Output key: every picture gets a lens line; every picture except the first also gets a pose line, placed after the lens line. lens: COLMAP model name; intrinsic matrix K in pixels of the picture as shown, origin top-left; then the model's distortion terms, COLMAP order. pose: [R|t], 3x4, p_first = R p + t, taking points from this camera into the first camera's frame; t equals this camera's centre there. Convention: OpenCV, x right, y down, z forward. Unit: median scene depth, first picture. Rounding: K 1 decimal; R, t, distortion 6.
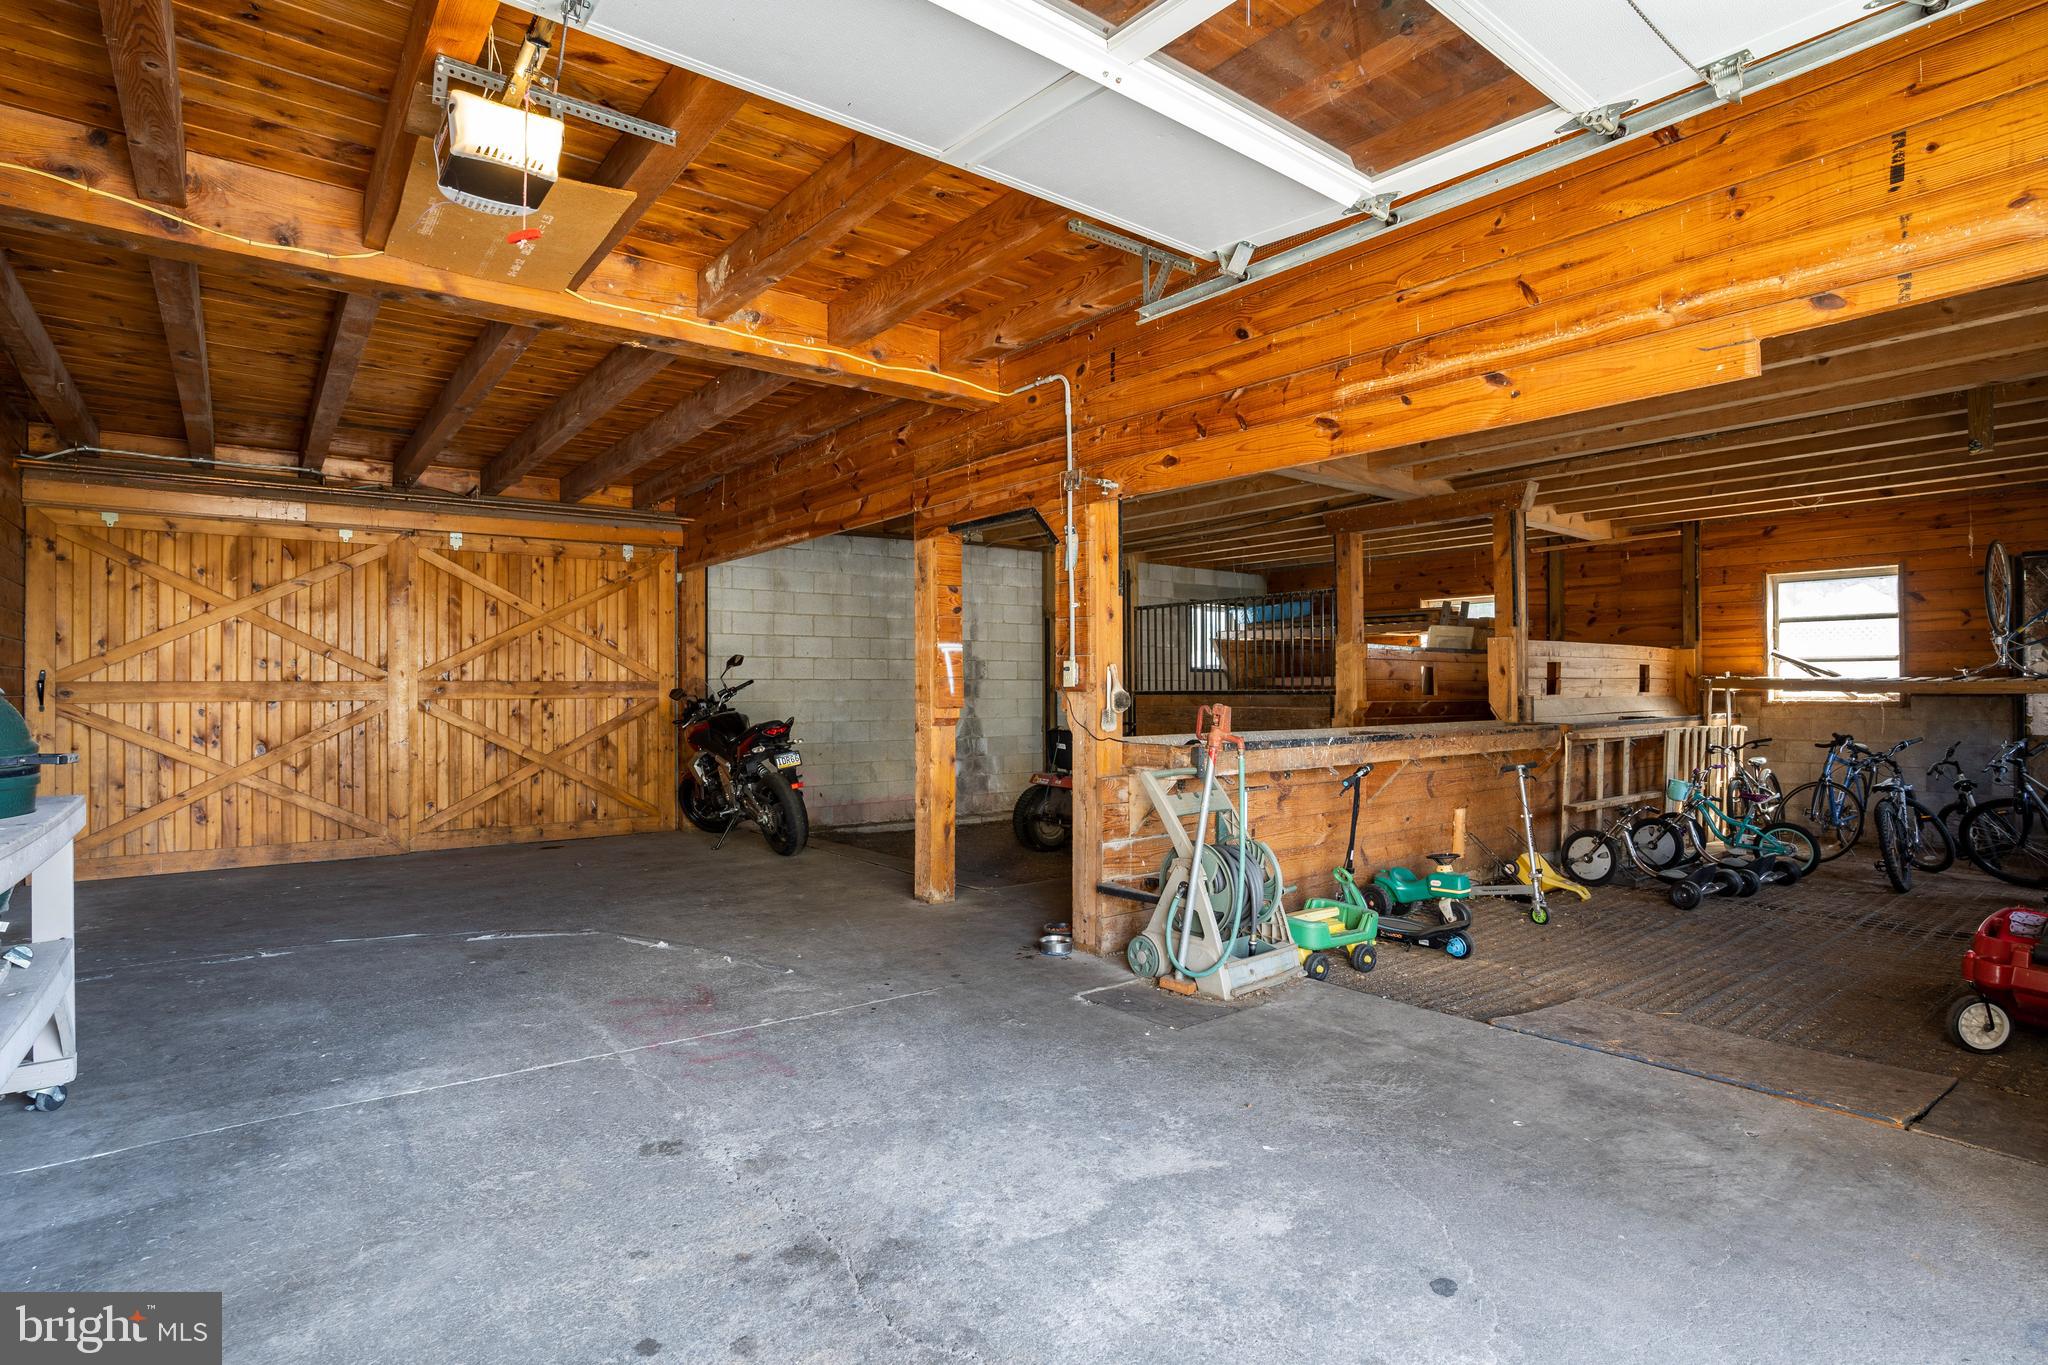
lens RADIAL K [[1006.9, 0, 1023.1], [0, 1006.9, 687.6], [0, 0, 1]] dist [-0.079932, 0.035343]
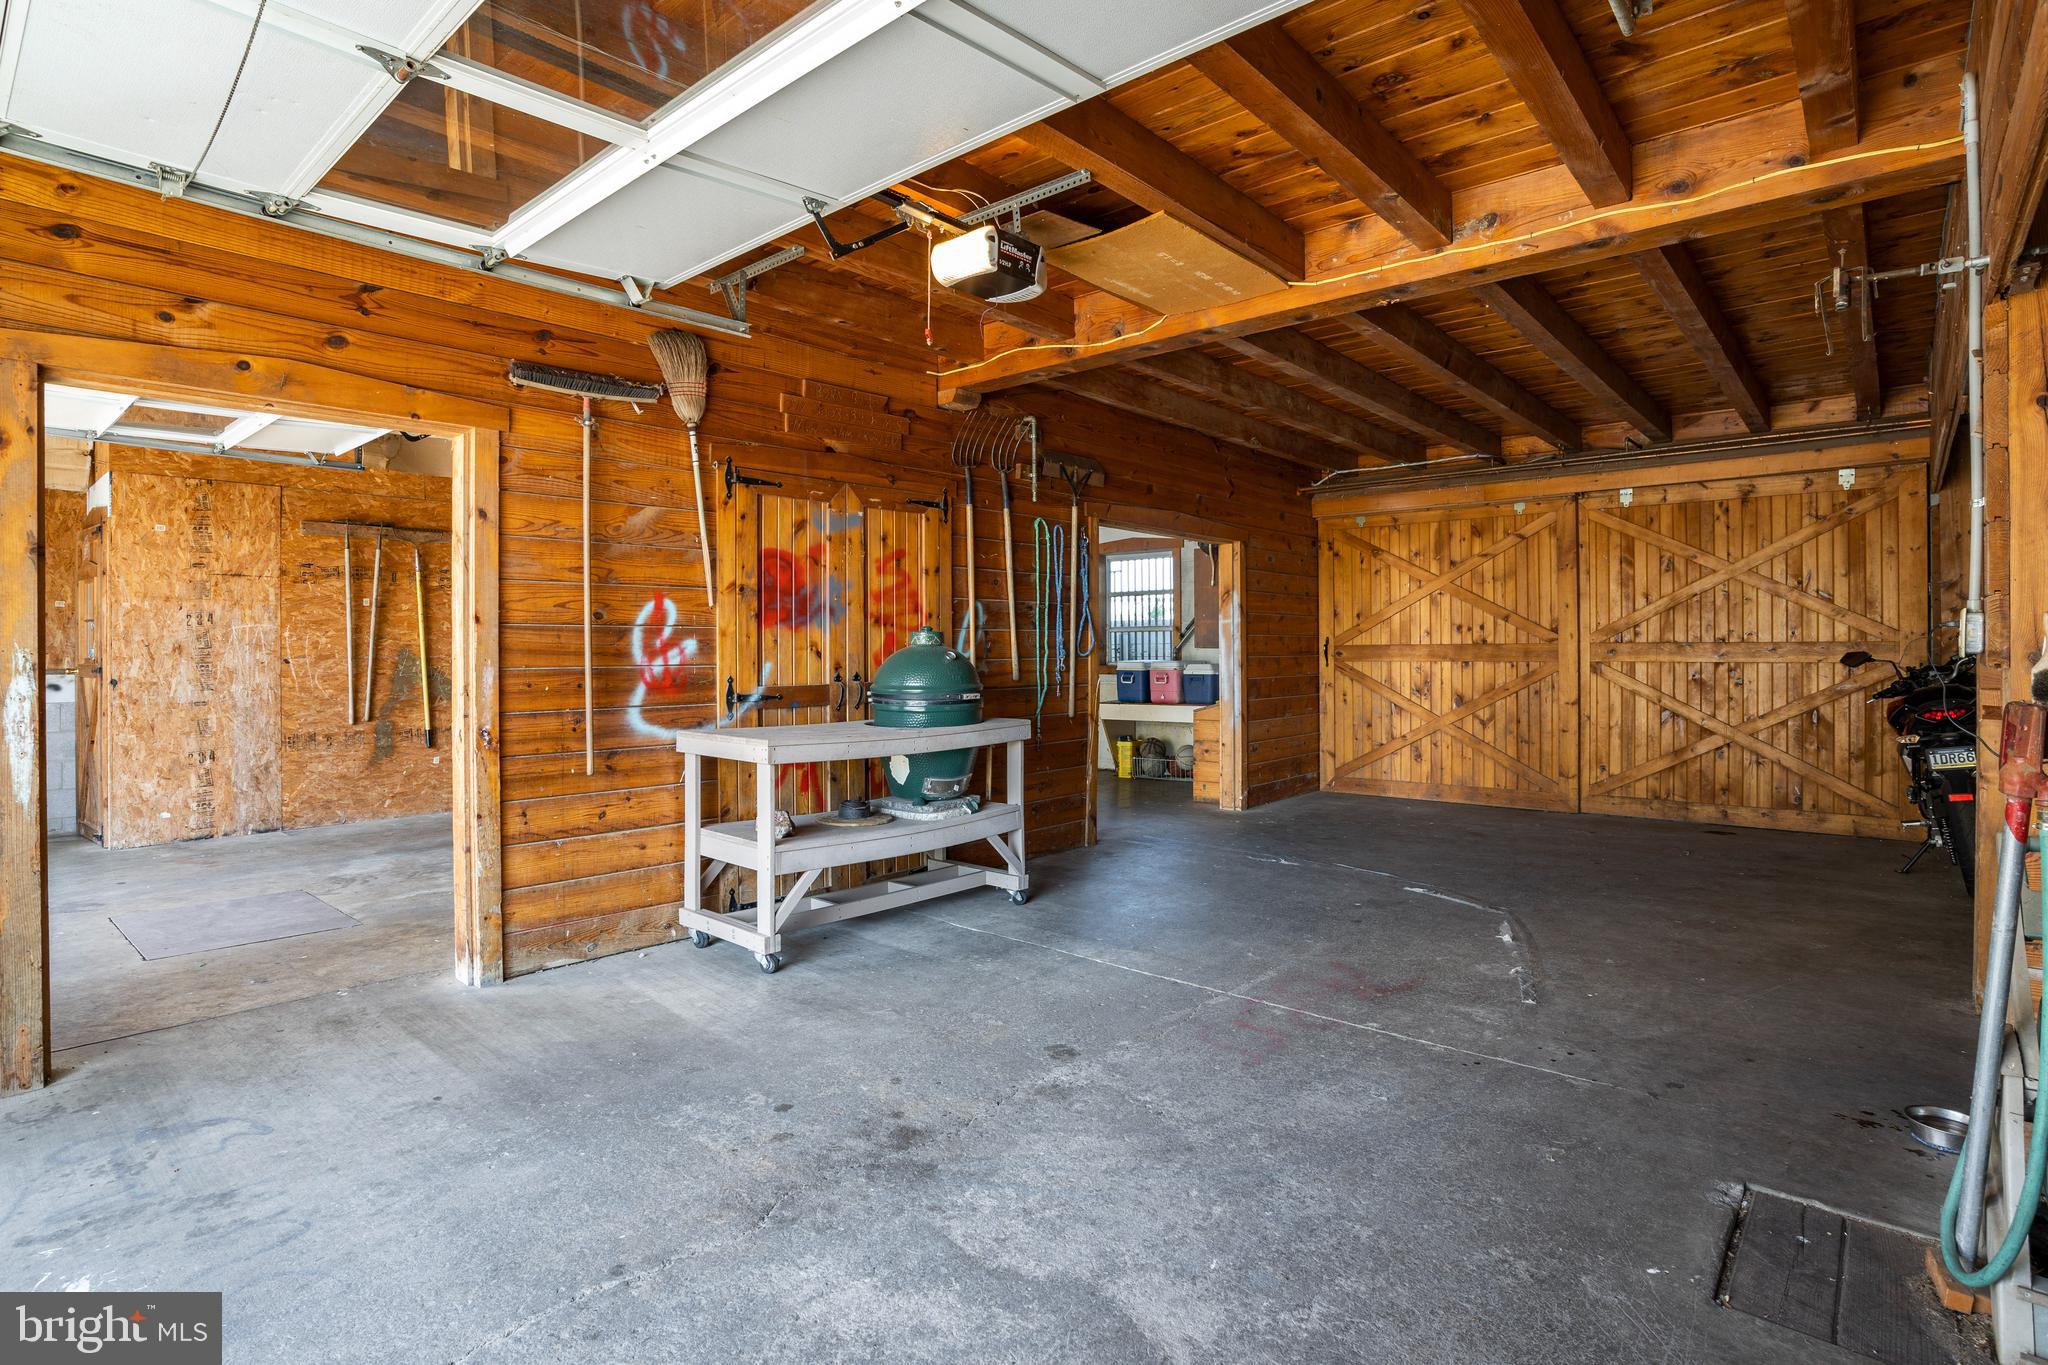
lens RADIAL K [[1032.4, 0, 1057.1], [0, 1032.4, 657.1], [0, 0, 1]] dist [-0.086321, 0.047498]
pose [[0.211523, 0.010048, -0.977321, 0.314364], [0.002823, 0.999937, 0.010891, -0.005905], [0.977369, -0.005063, 0.211481, 0.284395]]
